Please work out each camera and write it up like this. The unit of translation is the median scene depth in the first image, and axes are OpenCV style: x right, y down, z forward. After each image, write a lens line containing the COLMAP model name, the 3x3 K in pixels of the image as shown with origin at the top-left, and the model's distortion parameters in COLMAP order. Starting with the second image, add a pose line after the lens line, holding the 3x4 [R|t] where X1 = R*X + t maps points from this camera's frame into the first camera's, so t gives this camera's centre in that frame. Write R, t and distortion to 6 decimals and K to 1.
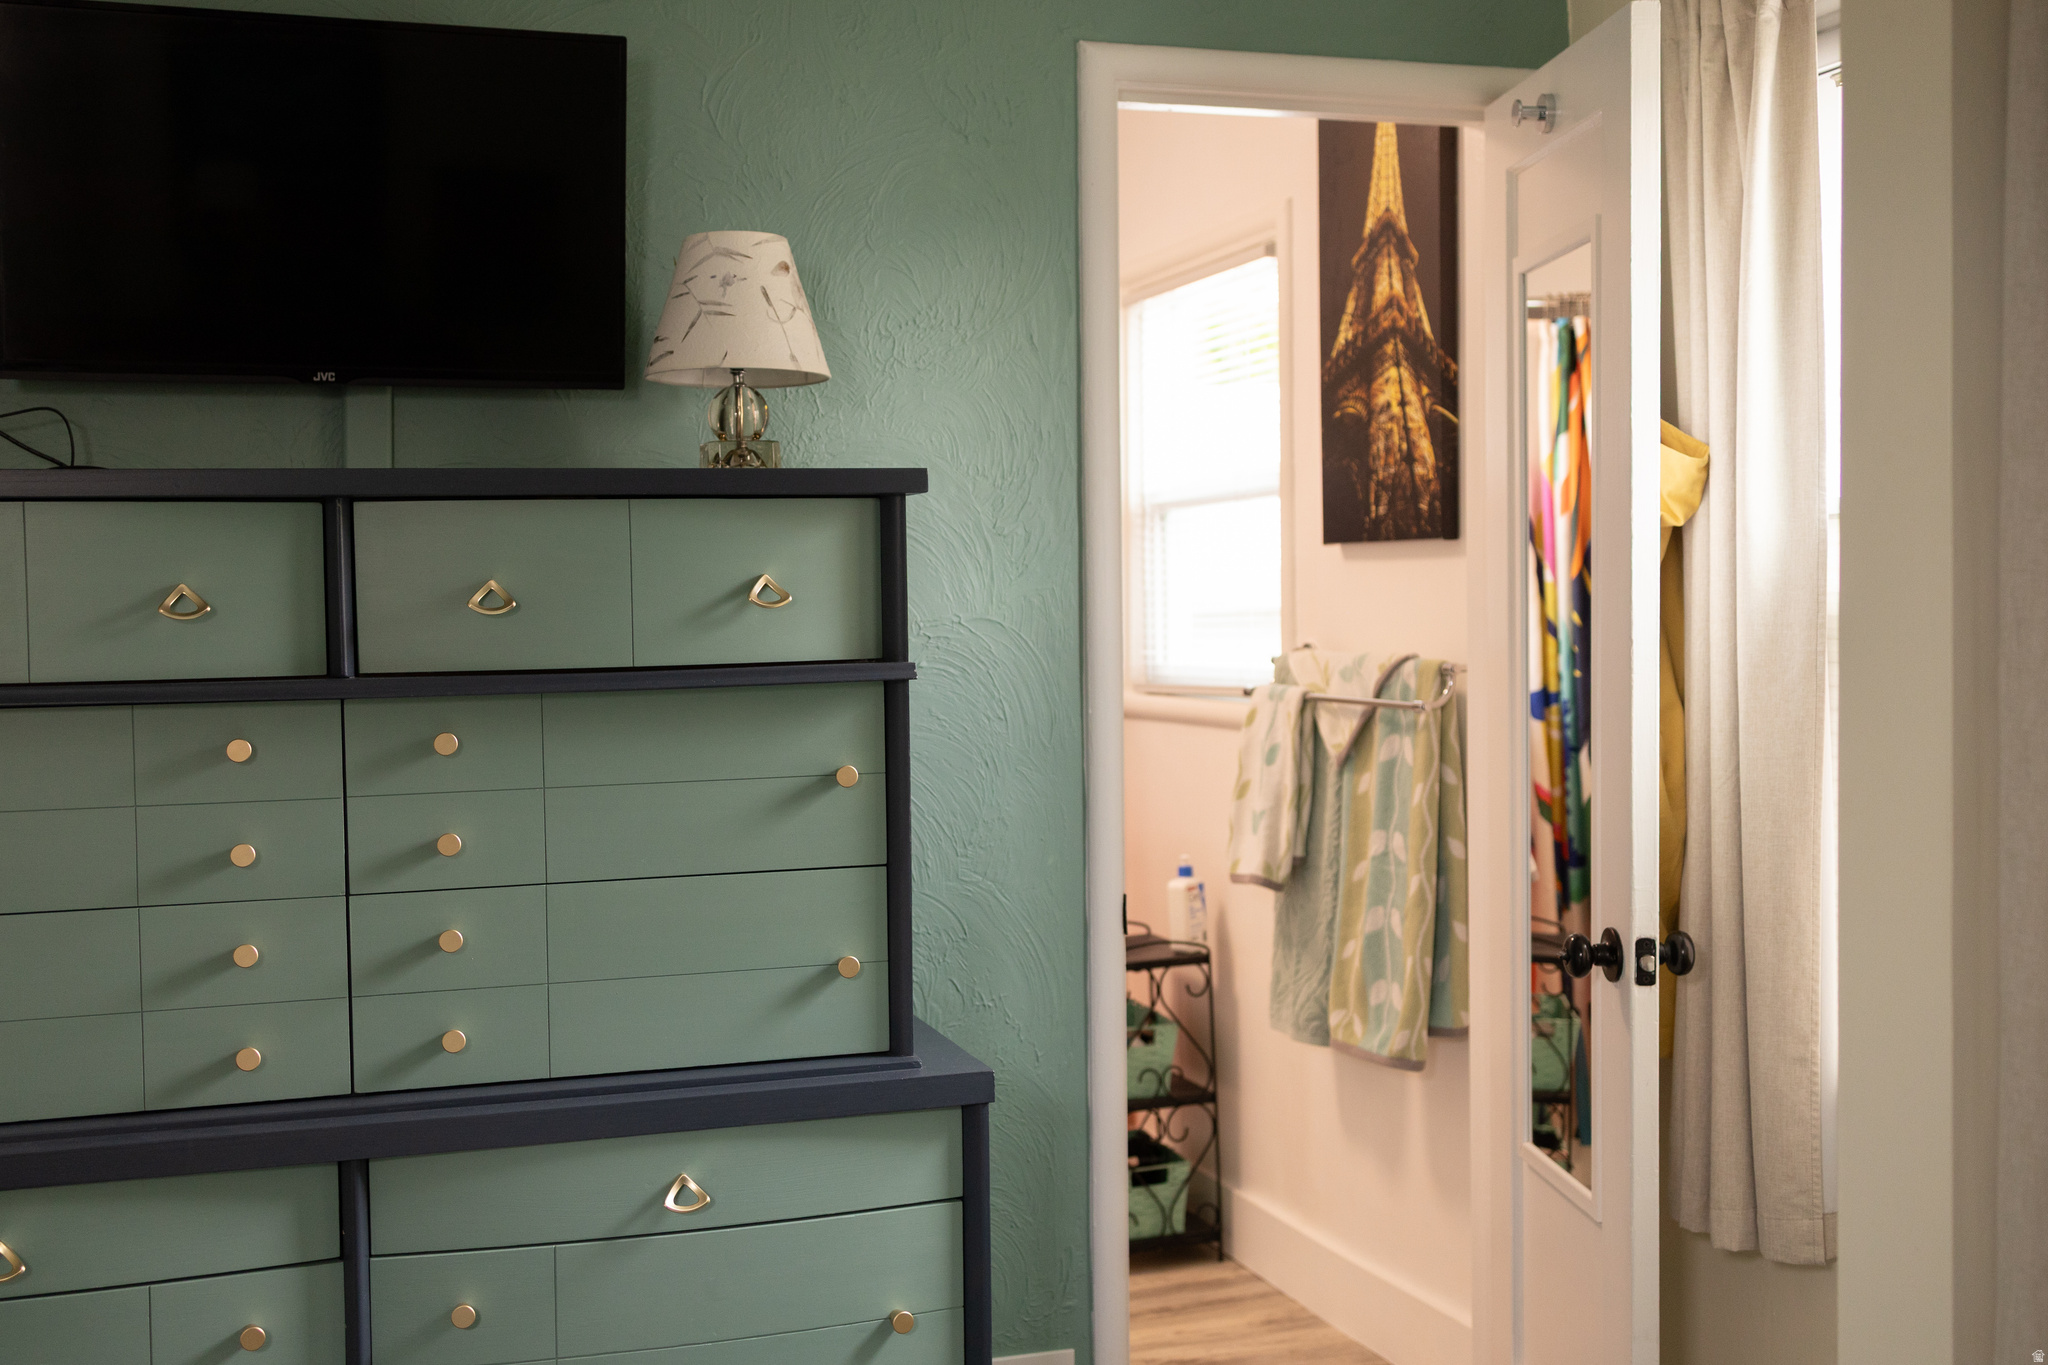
lens RADIAL K [[2071.1, 0, 1026.9], [0, 2071.1, 685.2], [0, 0, 1]] dist [0.044475, 0.000000]
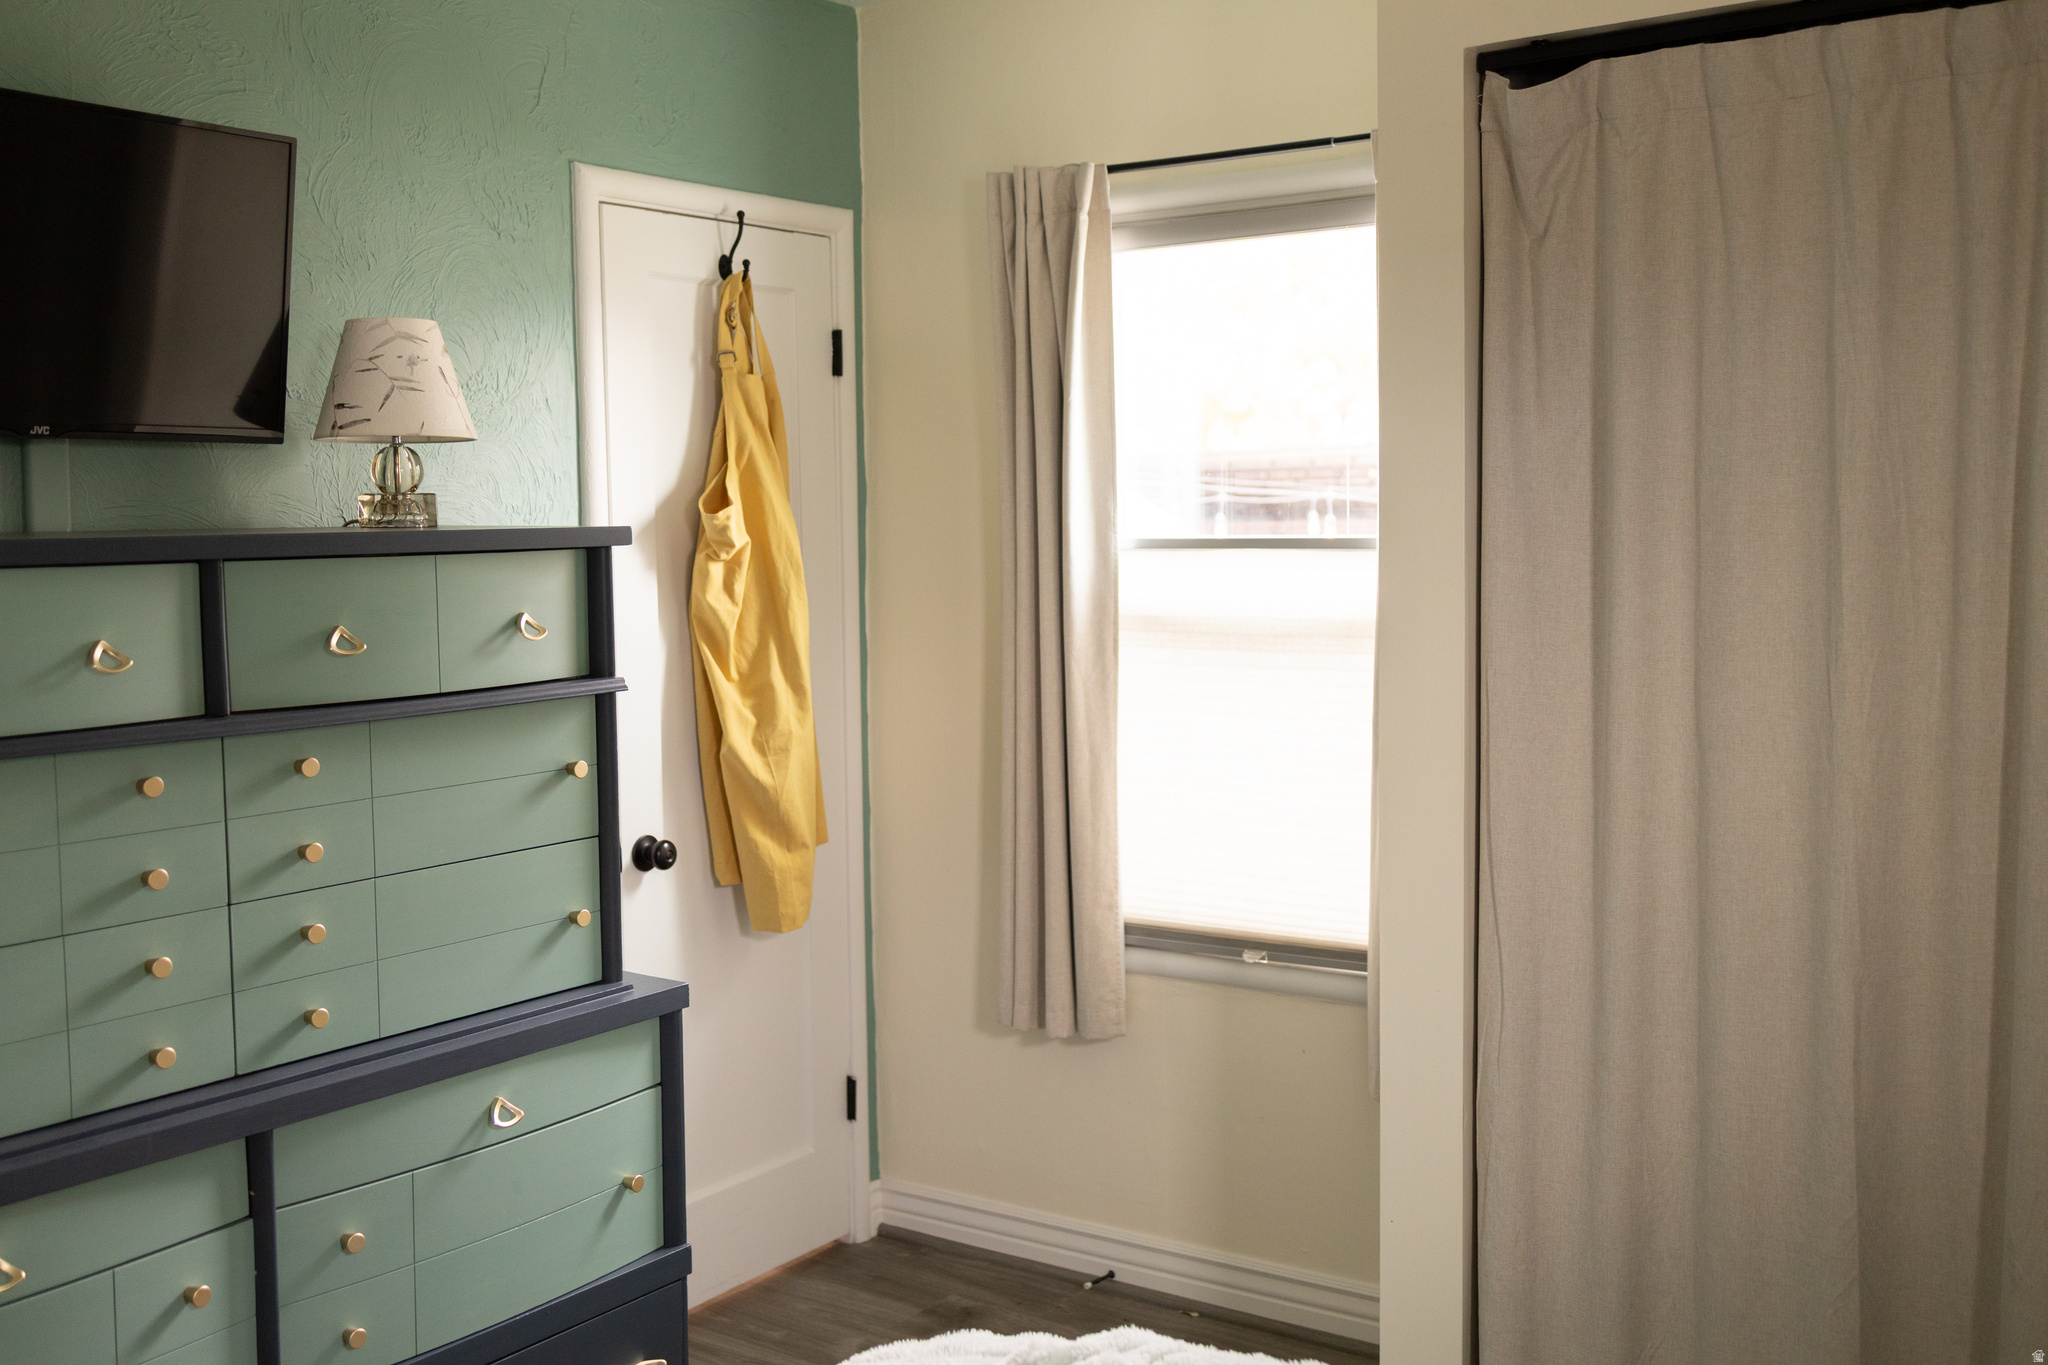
lens RADIAL K [[2071.1, 0, 1016.5], [0, 2071.1, 679.6], [0, 0, 1]] dist [0.044475, 0.000000]
pose [[0.772488, -0.045279, 0.633412, -0.702555], [0.024176, 0.998829, 0.041917, -0.059597], [-0.634568, -0.017067, 0.772678, -0.156566]]
